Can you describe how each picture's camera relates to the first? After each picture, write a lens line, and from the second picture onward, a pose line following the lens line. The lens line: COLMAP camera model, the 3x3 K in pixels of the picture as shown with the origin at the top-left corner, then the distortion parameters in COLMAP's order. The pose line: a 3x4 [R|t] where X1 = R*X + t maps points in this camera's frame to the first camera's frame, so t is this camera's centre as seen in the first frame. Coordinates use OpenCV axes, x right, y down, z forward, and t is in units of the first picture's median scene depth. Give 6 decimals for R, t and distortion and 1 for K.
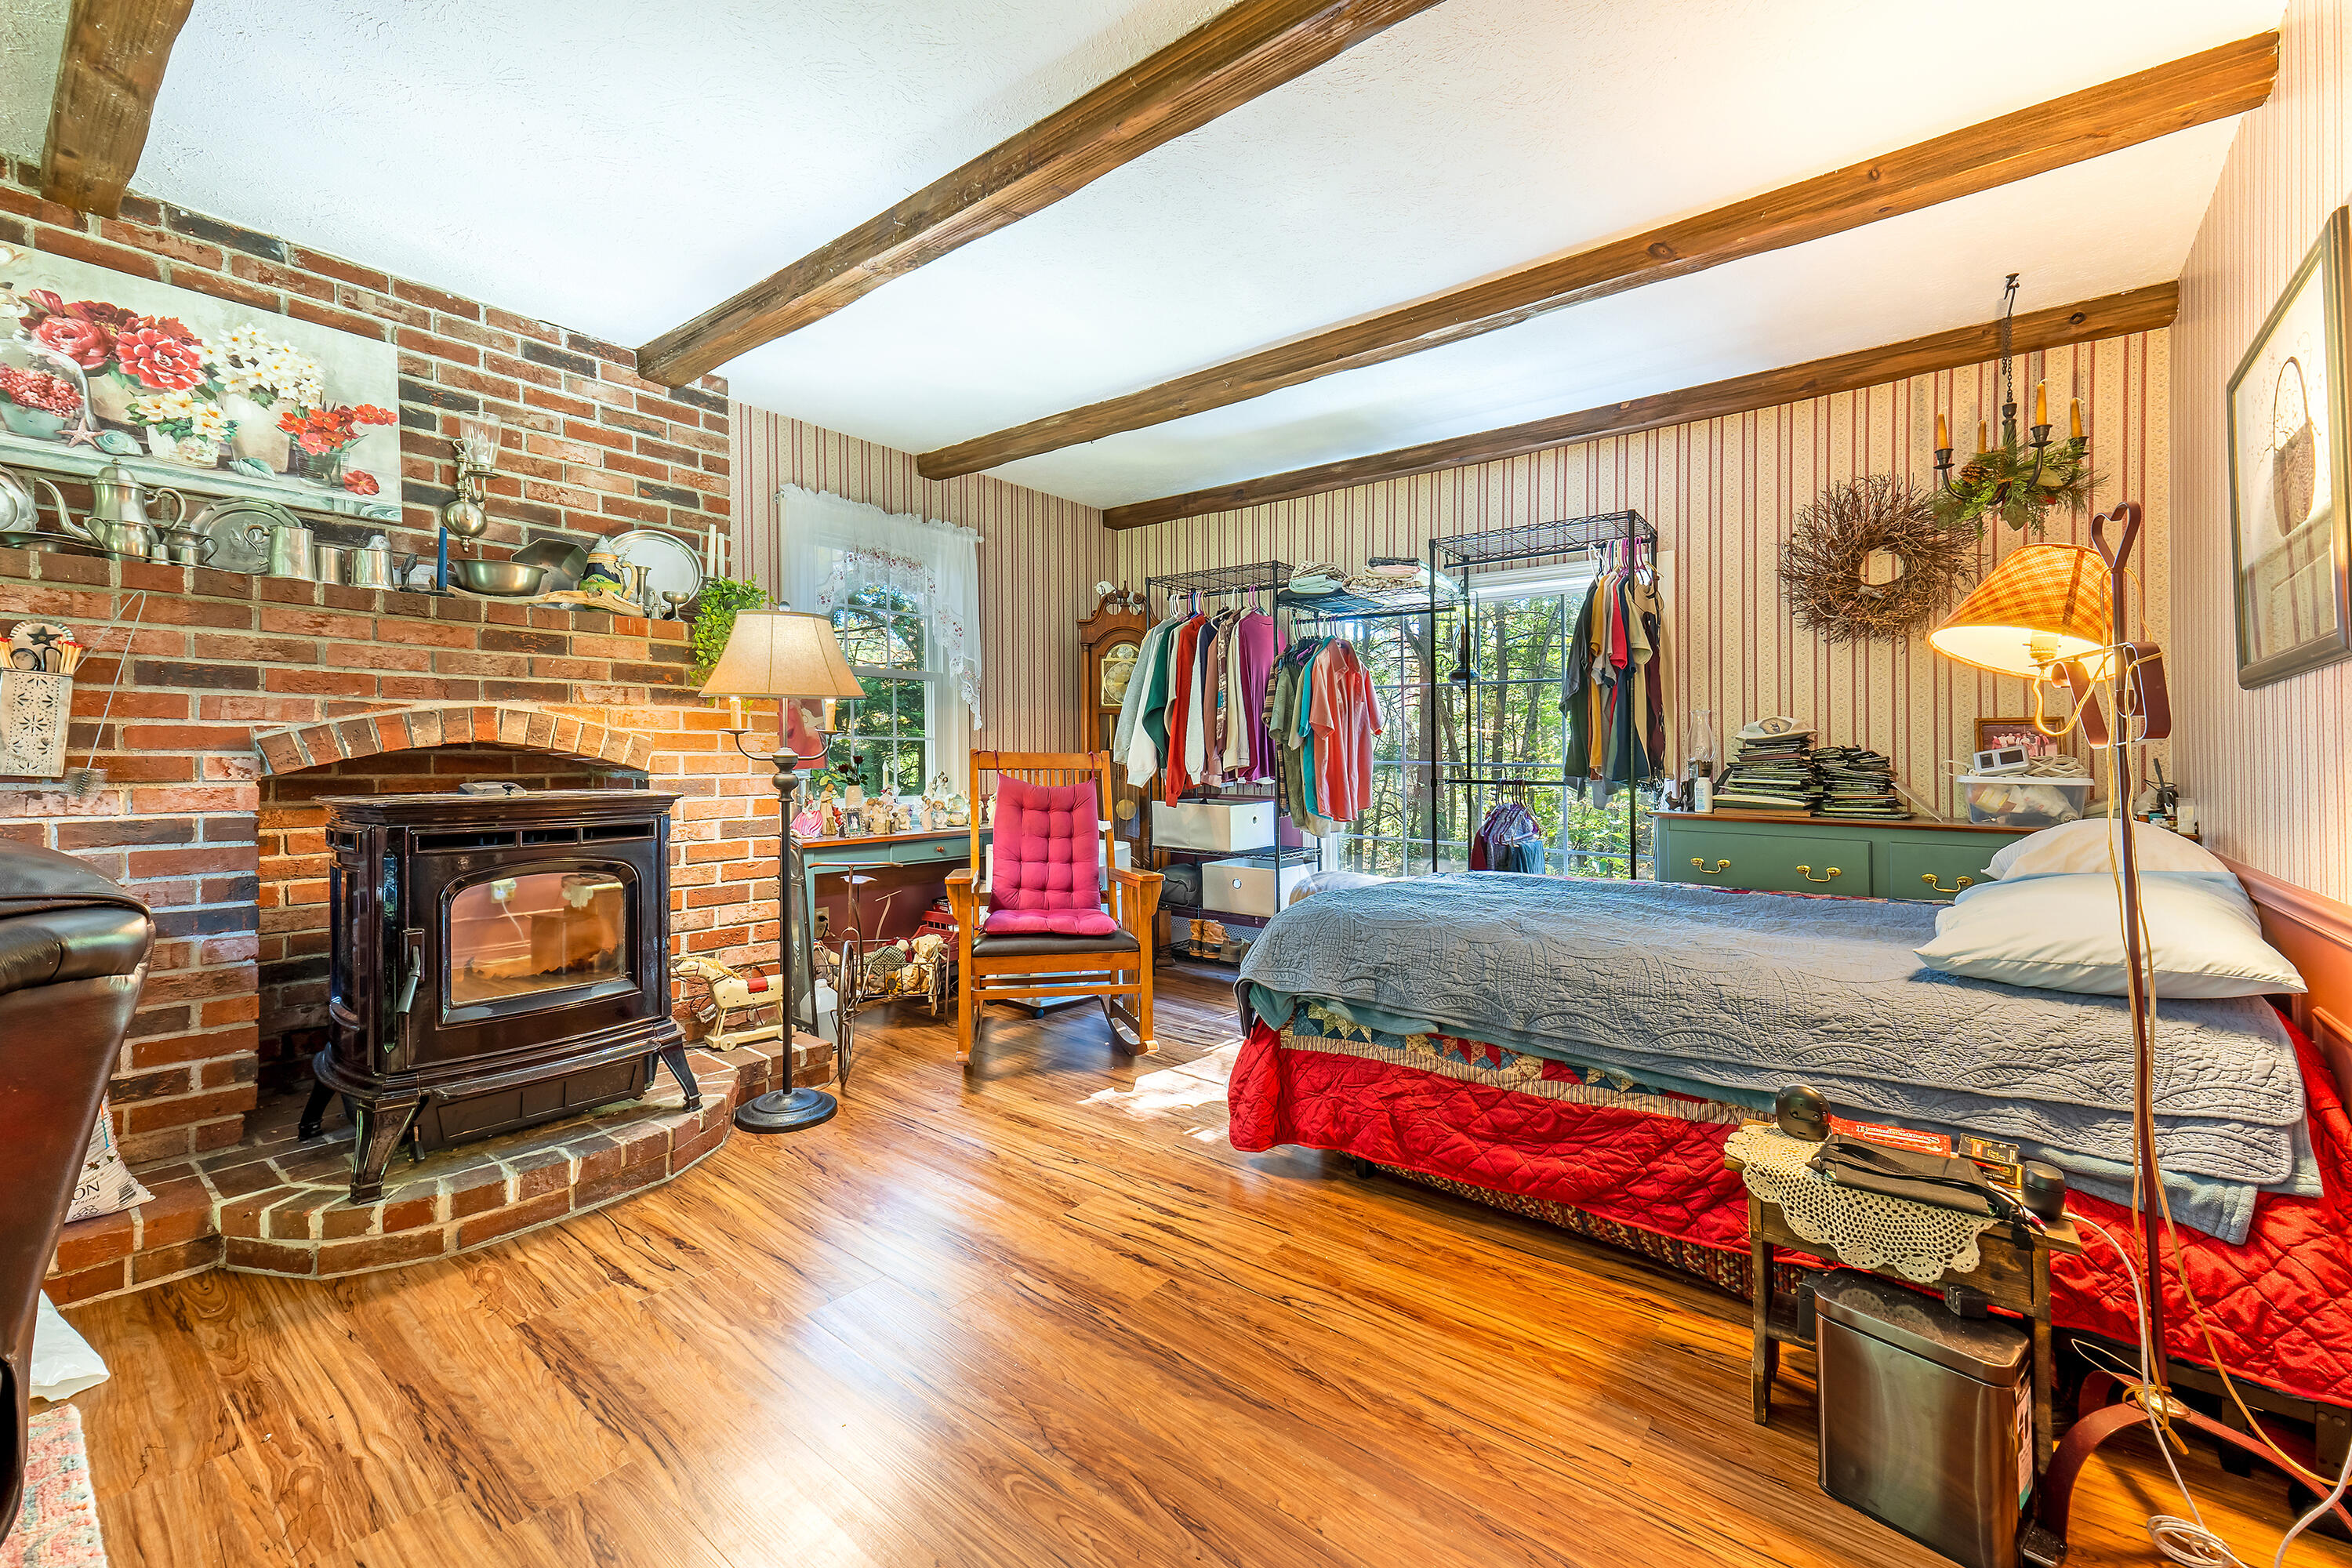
lens RADIAL K [[979.6, 0, 1159.5], [0, 979.6, 745.9], [0, 0, 1]] dist [0.029041, -0.000931]
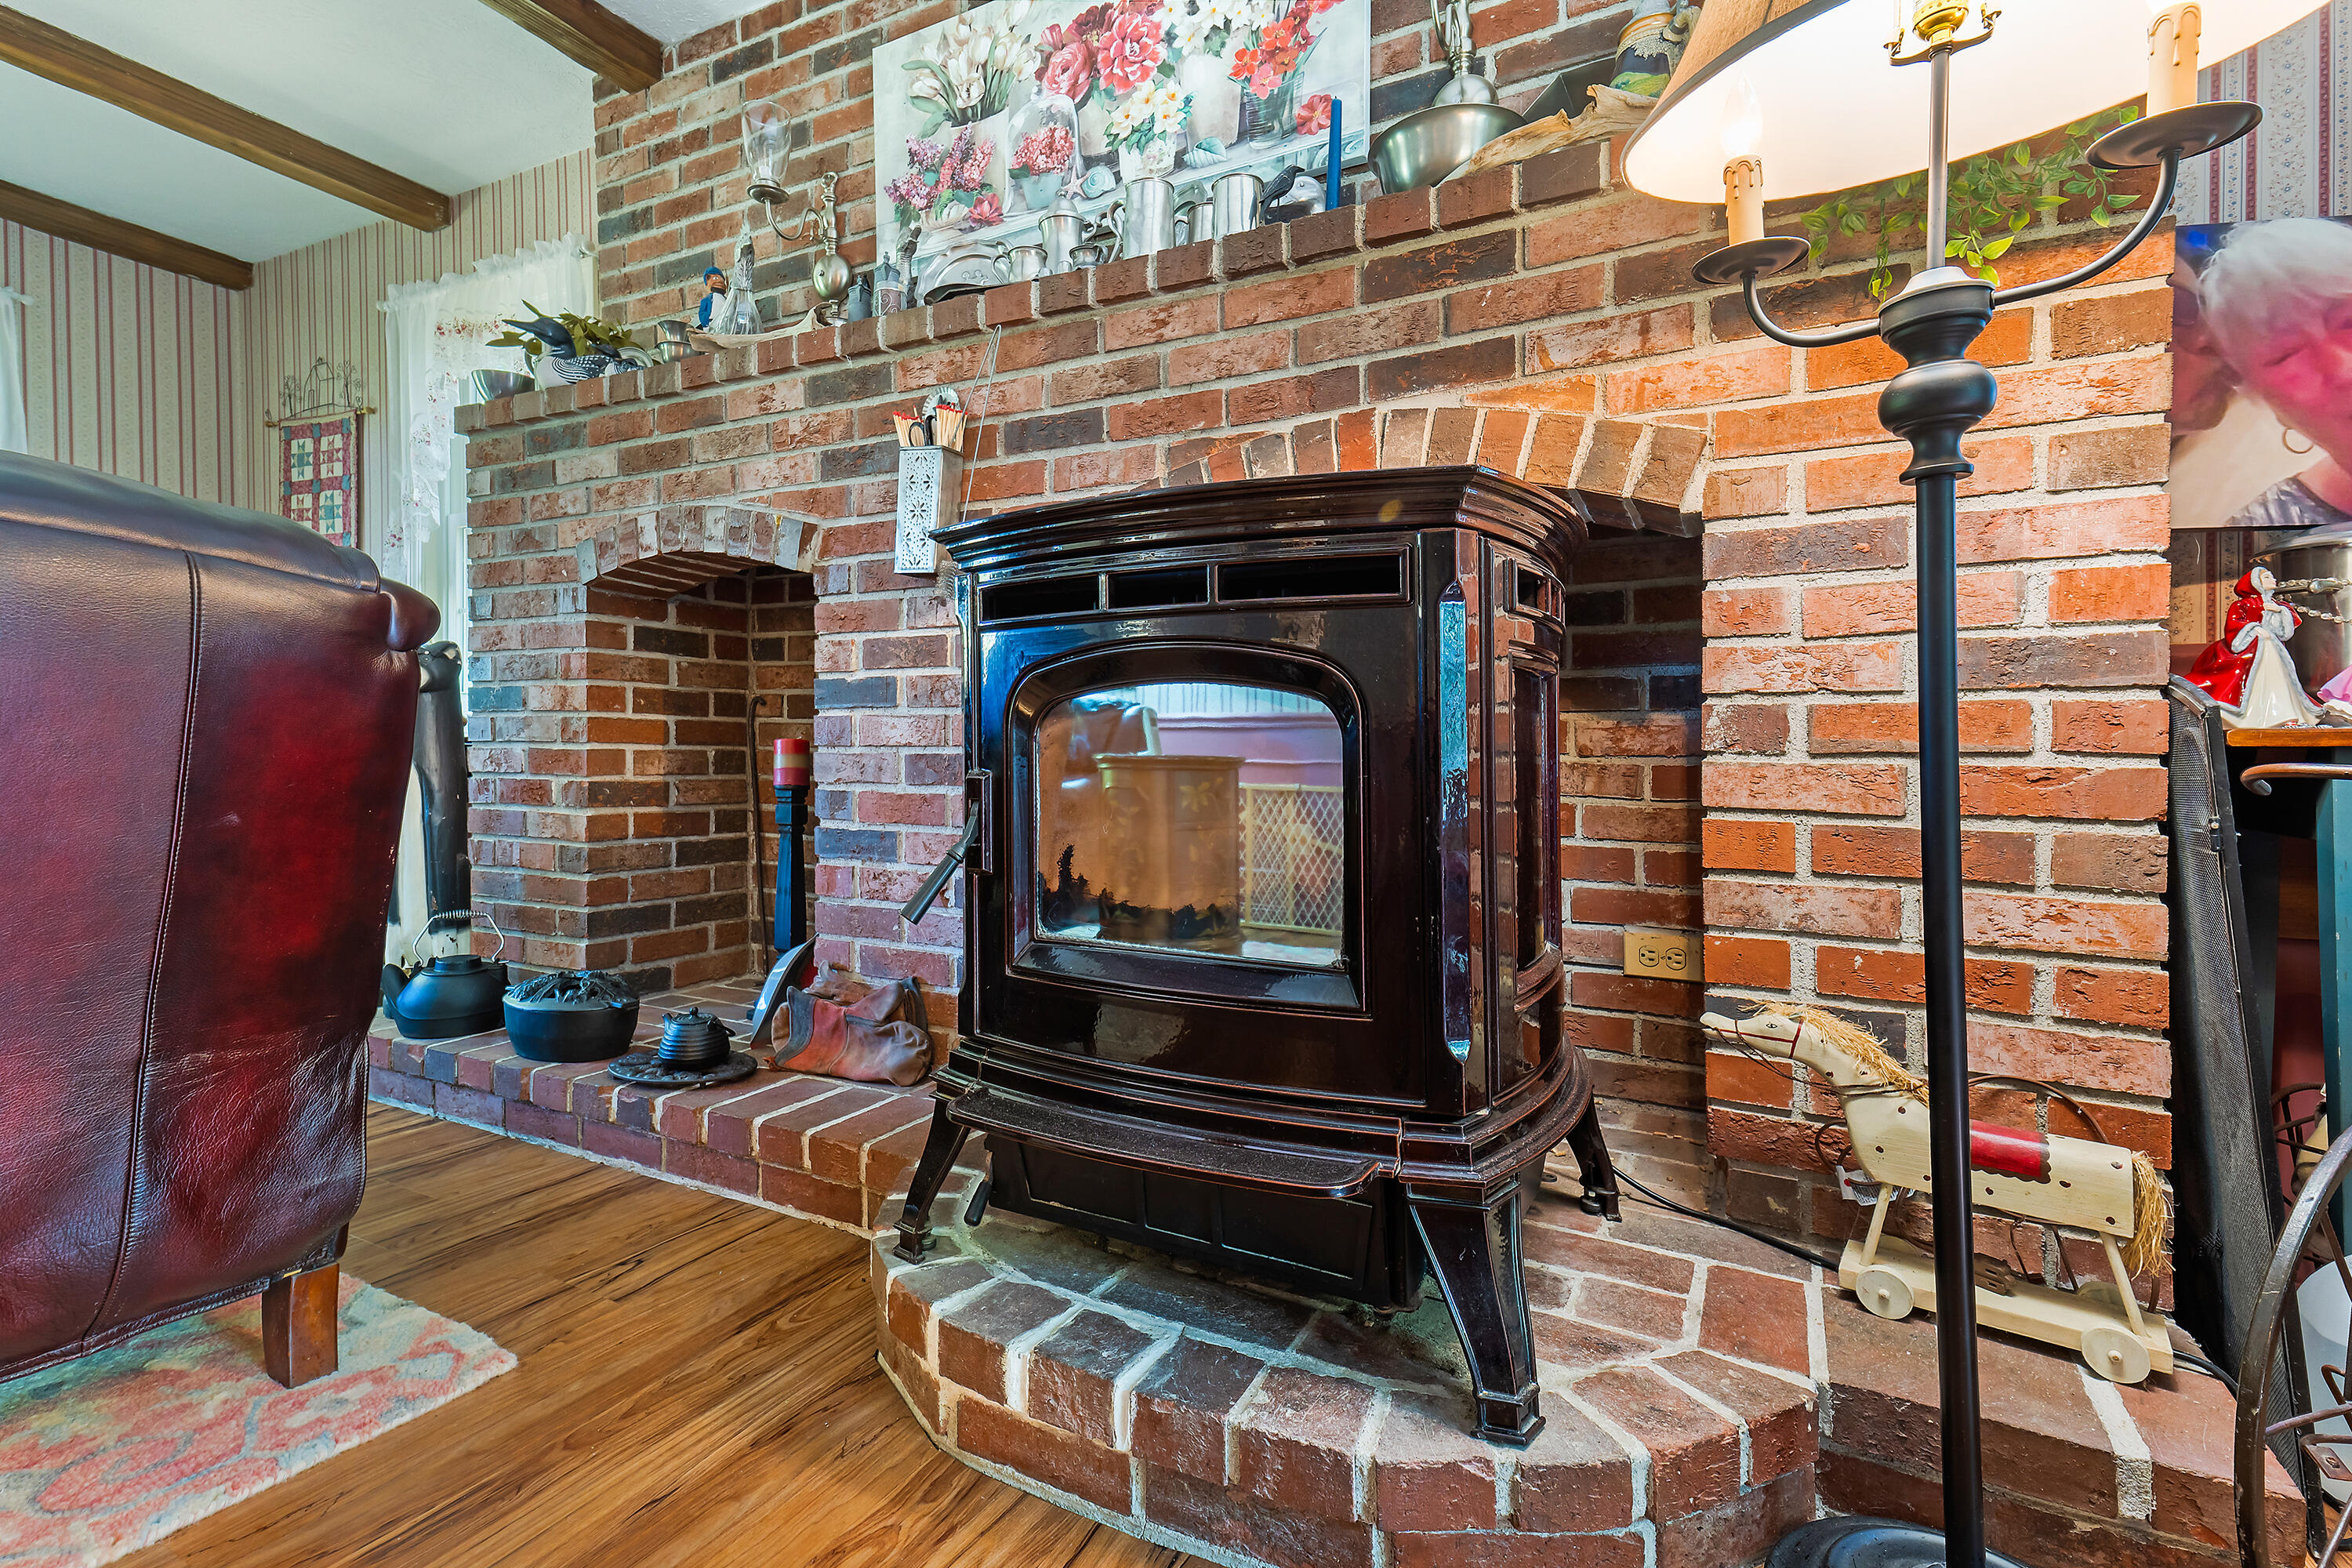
lens RADIAL K [[1134.0, 0, 1126.2], [0, 1134.0, 753.9], [0, 0, 1]] dist [0.040564, 0.000103]
pose [[0.182621, 0.003863, -0.983176, -0.121384], [-0.002036, 0.999992, 0.003551, 0.140932], [0.983181, 0.001353, 0.182627, 0.796483]]
